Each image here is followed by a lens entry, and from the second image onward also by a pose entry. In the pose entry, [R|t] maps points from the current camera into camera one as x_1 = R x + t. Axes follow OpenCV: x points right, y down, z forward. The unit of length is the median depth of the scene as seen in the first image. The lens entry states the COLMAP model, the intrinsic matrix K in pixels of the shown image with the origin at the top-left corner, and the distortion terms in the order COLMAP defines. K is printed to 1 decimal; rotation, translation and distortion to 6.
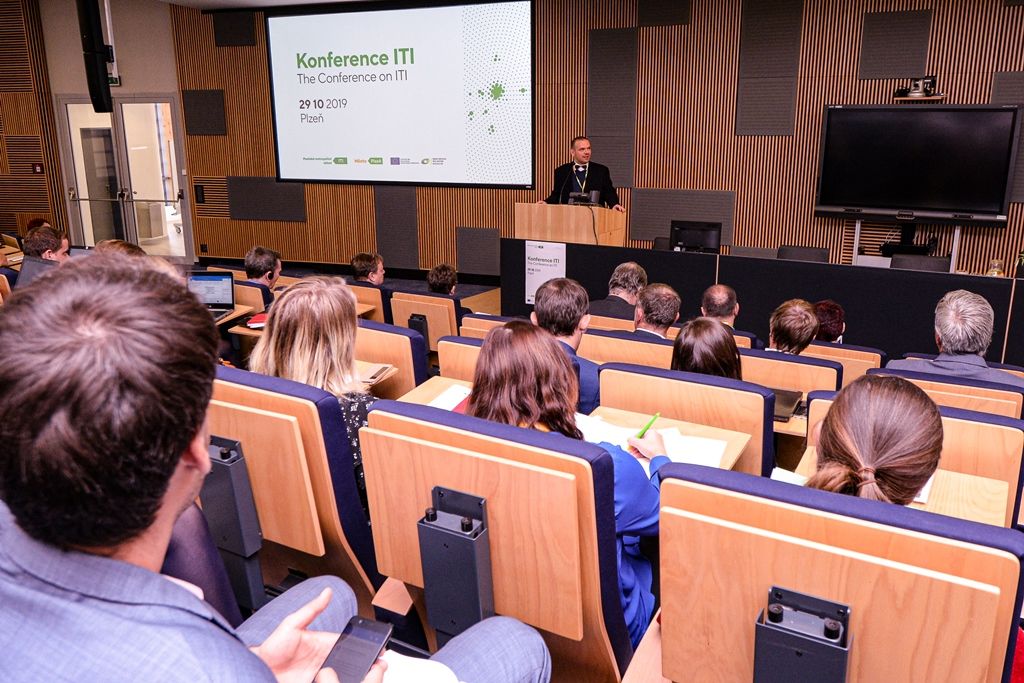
lens RADIAL K [[844.0, 0, 512.0], [0, 844.0, 341.5], [0, 0, 1]] dist [0.013655, -0.013402]
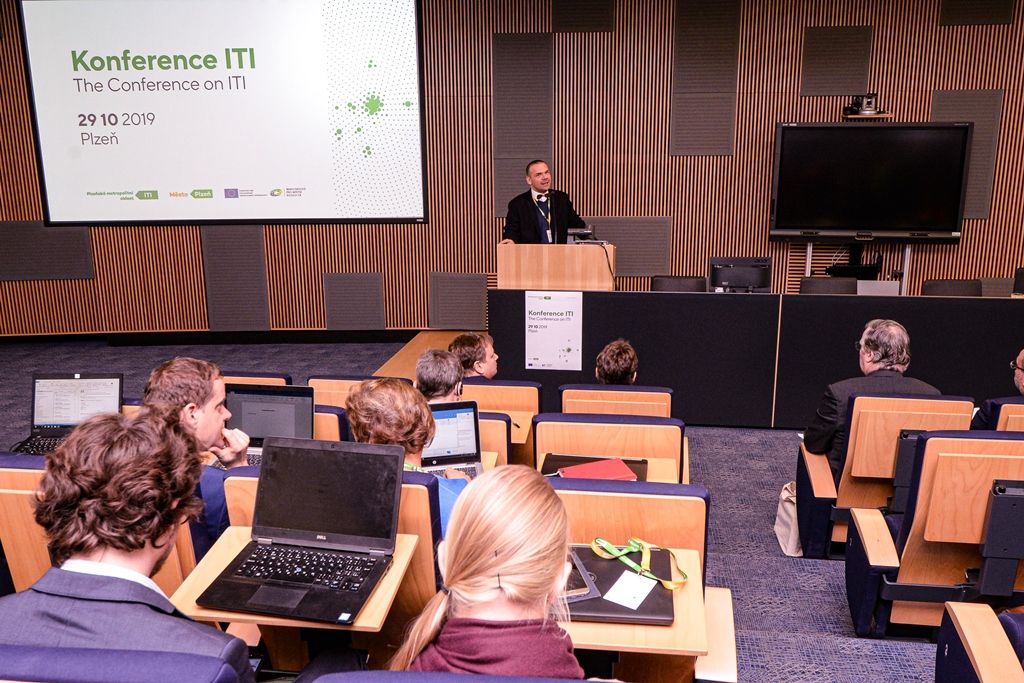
lens RADIAL K [[883.1, 0, 512.0], [0, 883.1, 341.5], [0, 0, 1]] dist [0.005413, -0.012014]
pose [[0.918844, -0.093914, 0.383283, -0.293187], [0.104255, 0.994531, -0.006246, -0.062860], [-0.380600, 0.045698, 0.923610, 0.218397]]
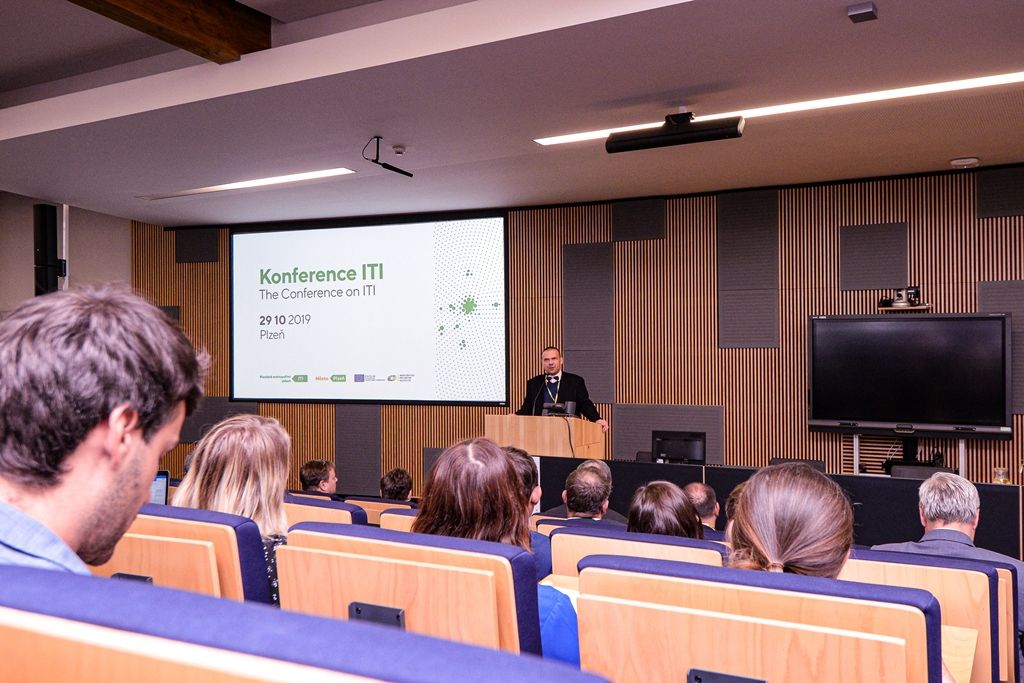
lens RADIAL K [[940.8, 0, 512.0], [0, 940.8, 341.5], [0, 0, 1]] dist [0.051533, -0.106211]
pose [[0.999807, 0.000083, 0.019625, 0.012379], [0.005141, 0.963959, -0.266002, 0.031865], [-0.018940, 0.266052, 0.963773, -0.019004]]
